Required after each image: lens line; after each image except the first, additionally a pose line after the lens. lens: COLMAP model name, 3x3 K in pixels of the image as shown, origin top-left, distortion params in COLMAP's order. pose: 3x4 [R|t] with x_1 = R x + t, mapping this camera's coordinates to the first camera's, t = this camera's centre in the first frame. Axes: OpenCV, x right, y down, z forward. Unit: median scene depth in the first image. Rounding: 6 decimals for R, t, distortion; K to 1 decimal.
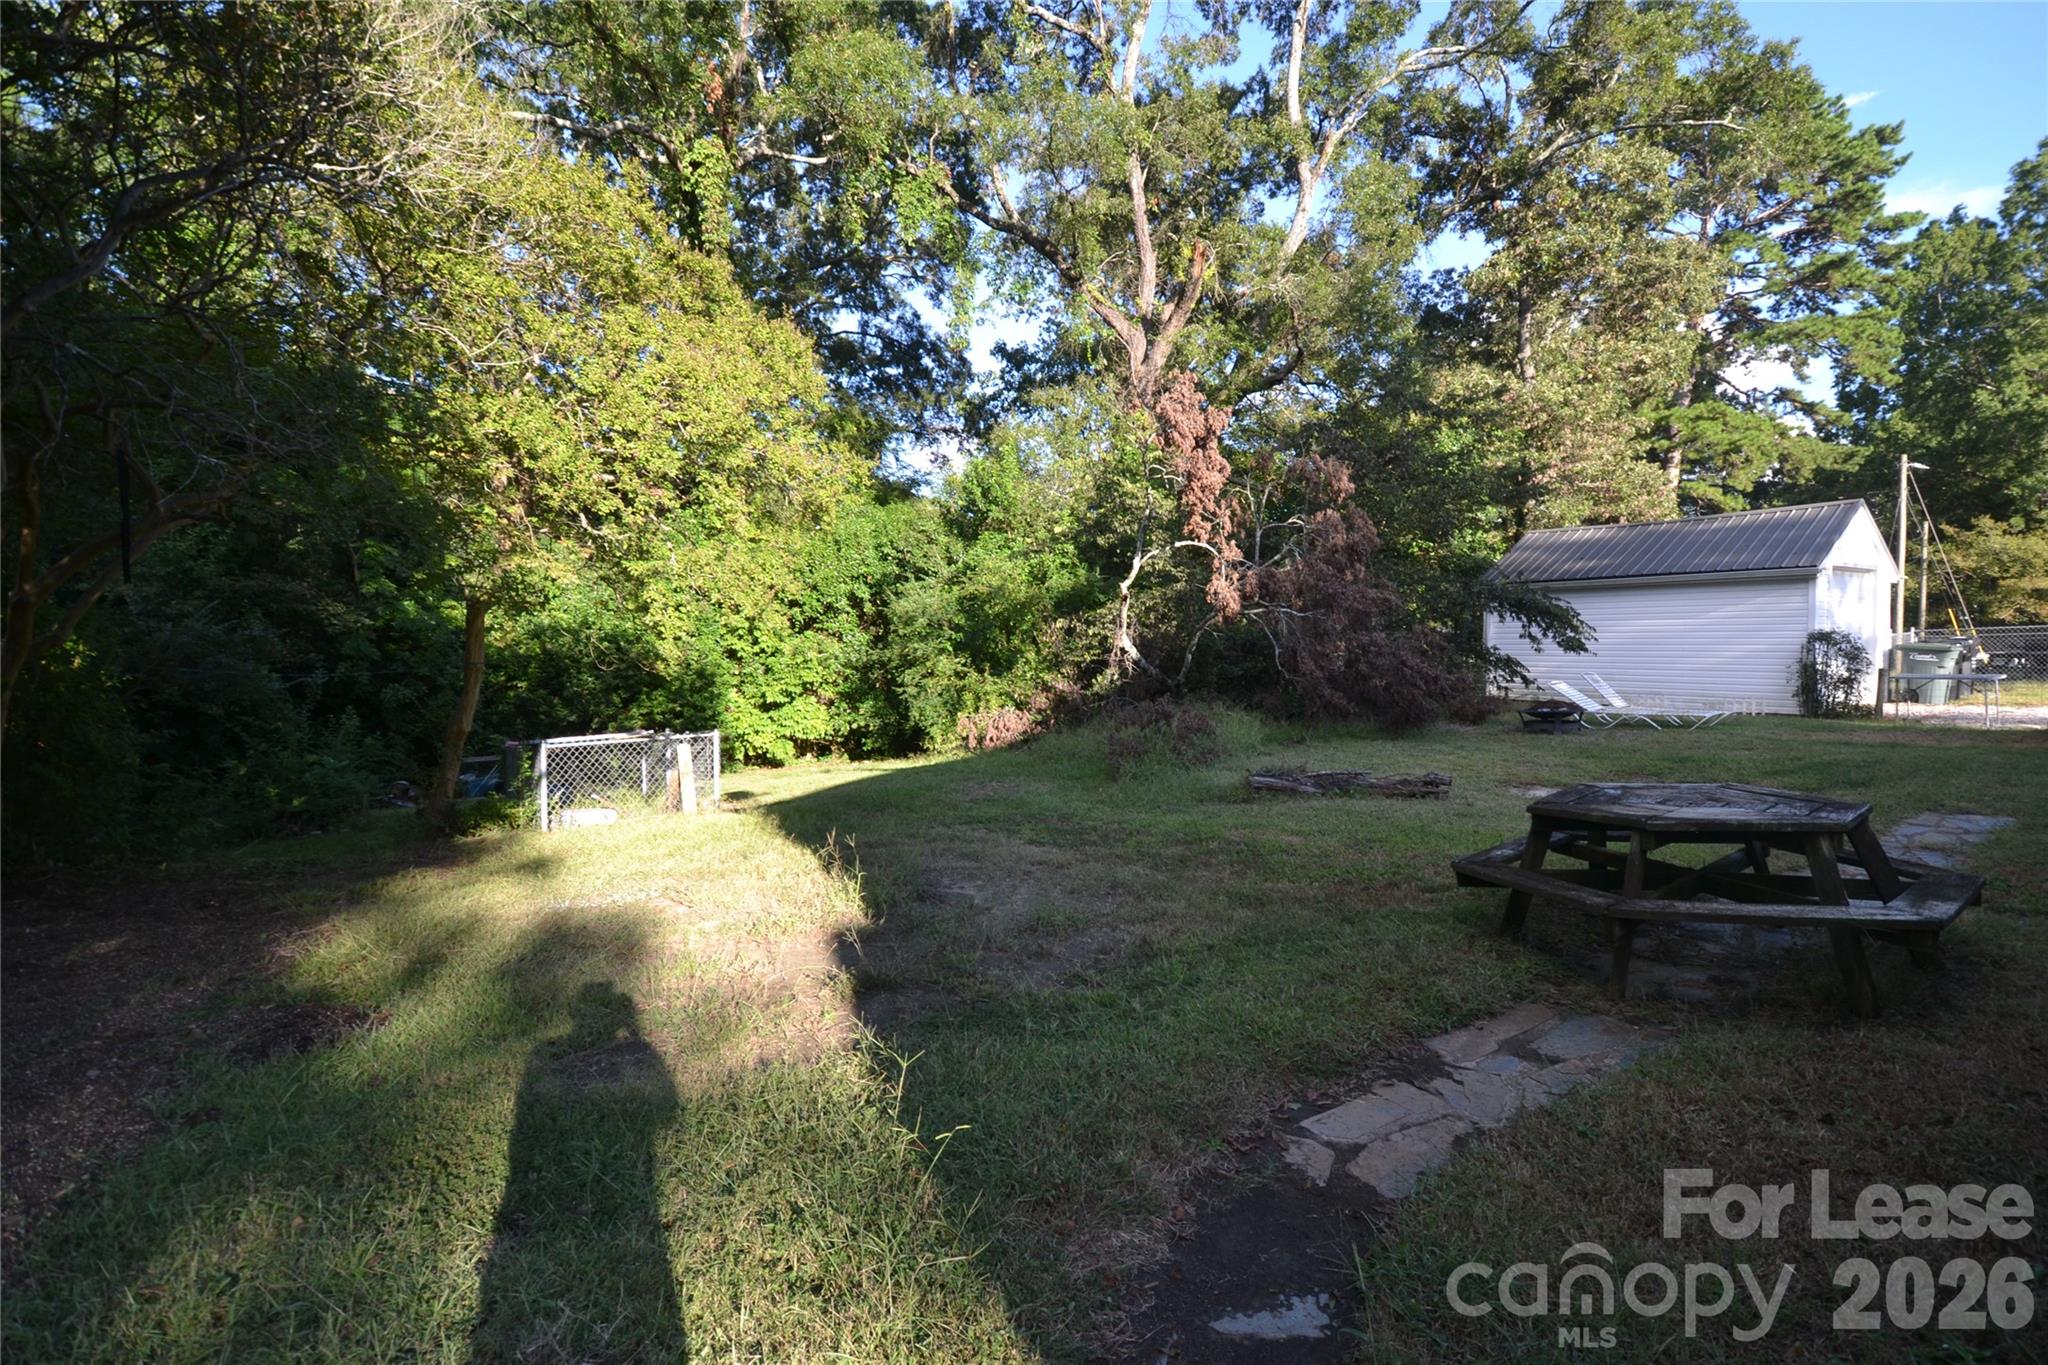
lens RADIAL K [[910.1, 0, 1014.8], [0, 910.1, 685.2], [0, 0, 1]] dist [0.004157, -0.013381]
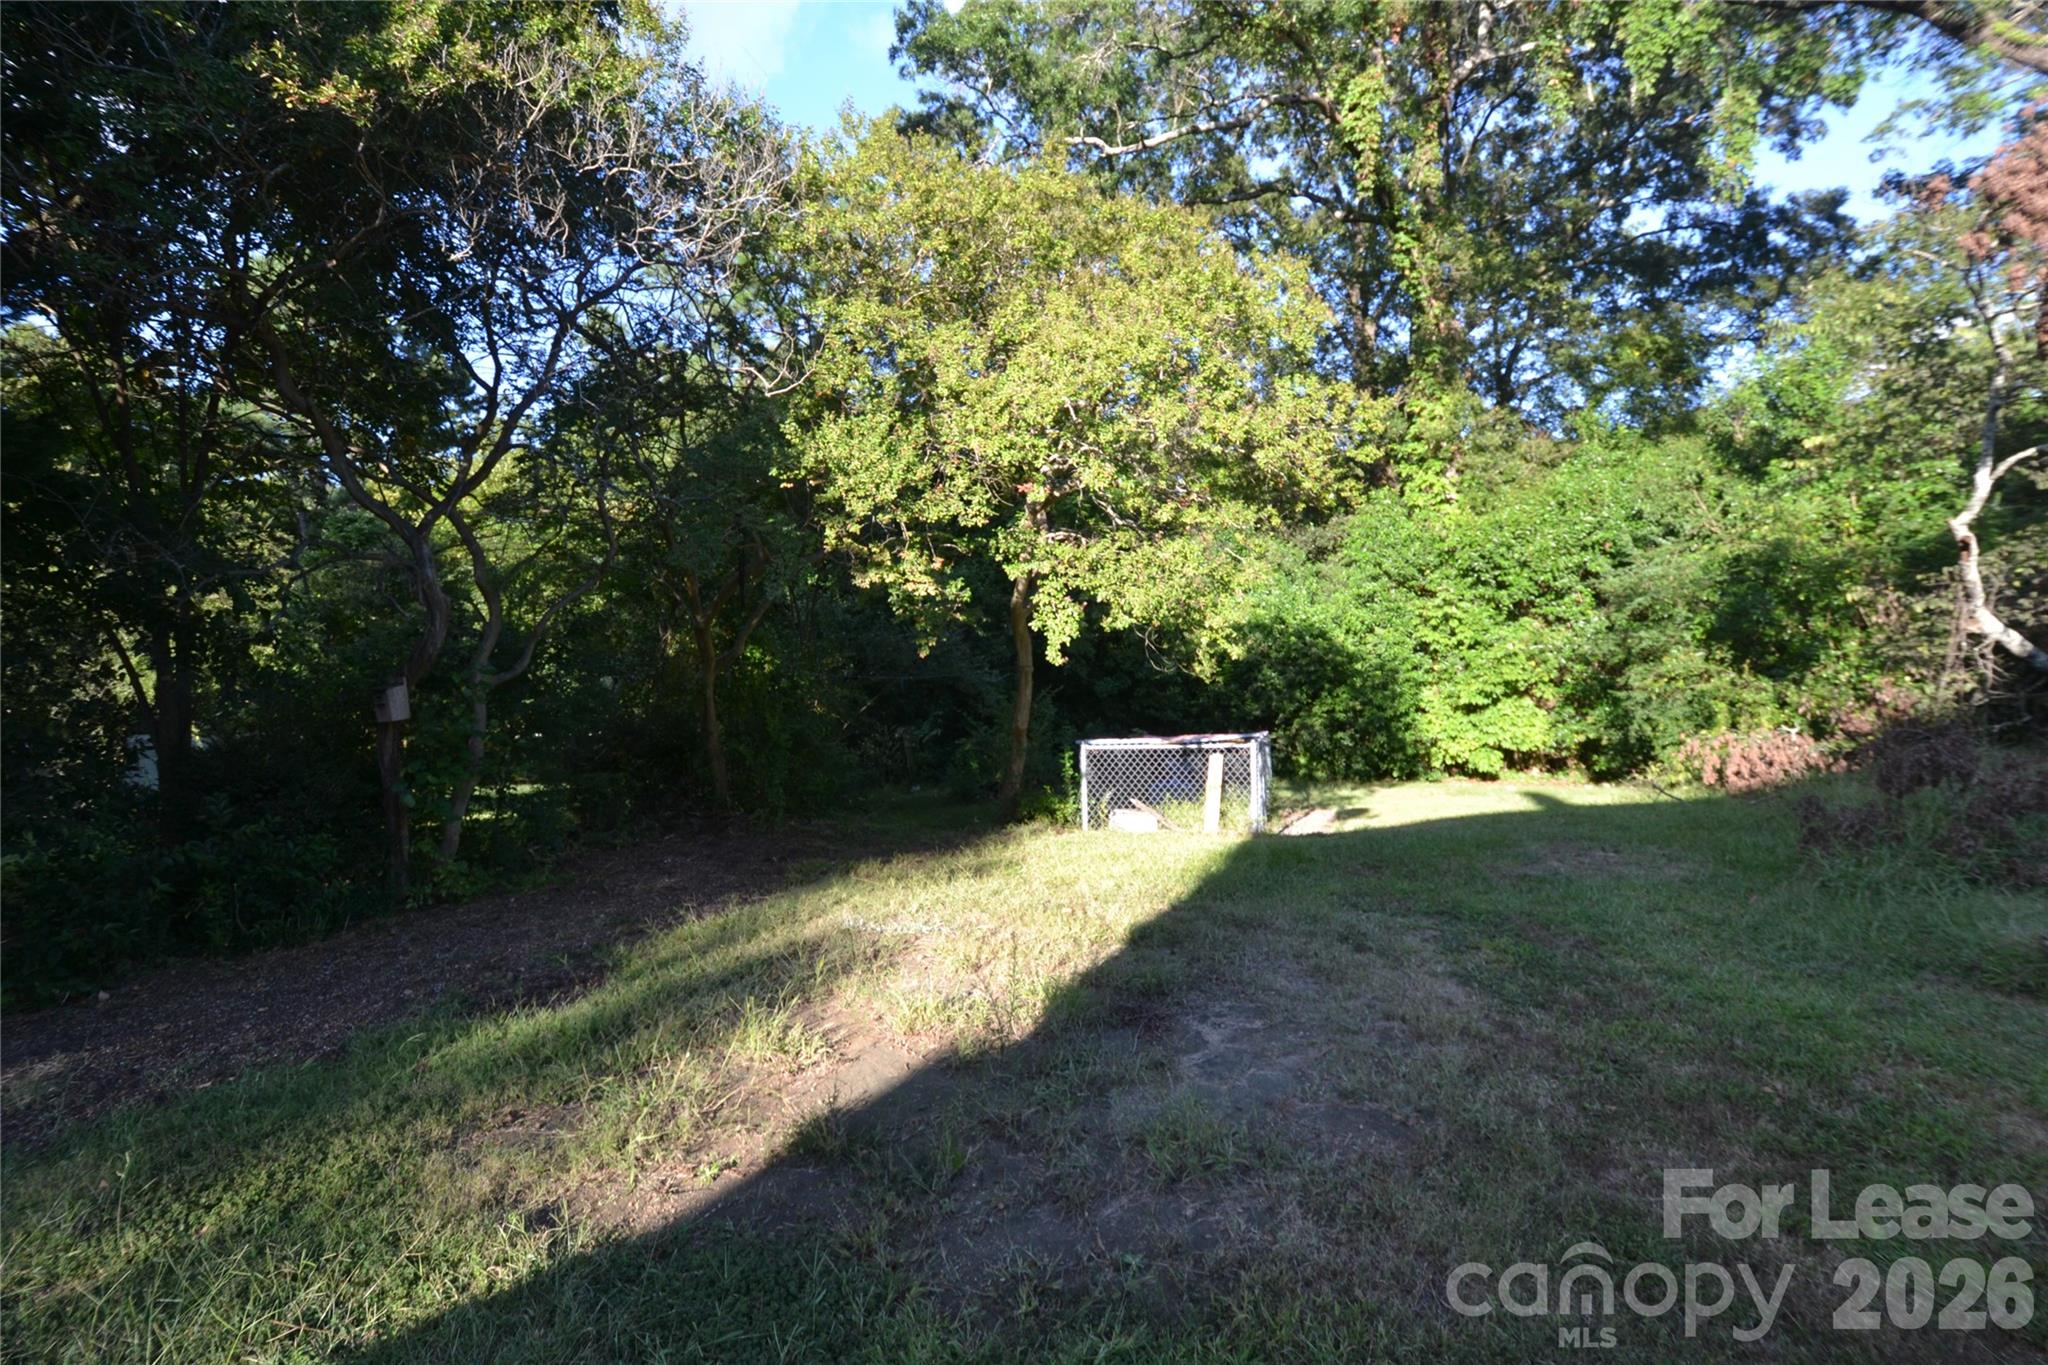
lens RADIAL K [[910.1, 0, 1022.3], [0, 910.1, 669.9], [0, 0, 1]] dist [0.004157, -0.013381]
pose [[0.654705, 0.006747, -0.755854, 0.097974], [-0.009819, 0.999952, 0.000422, -0.008949], [0.755821, 0.007146, 0.654740, 0.132921]]
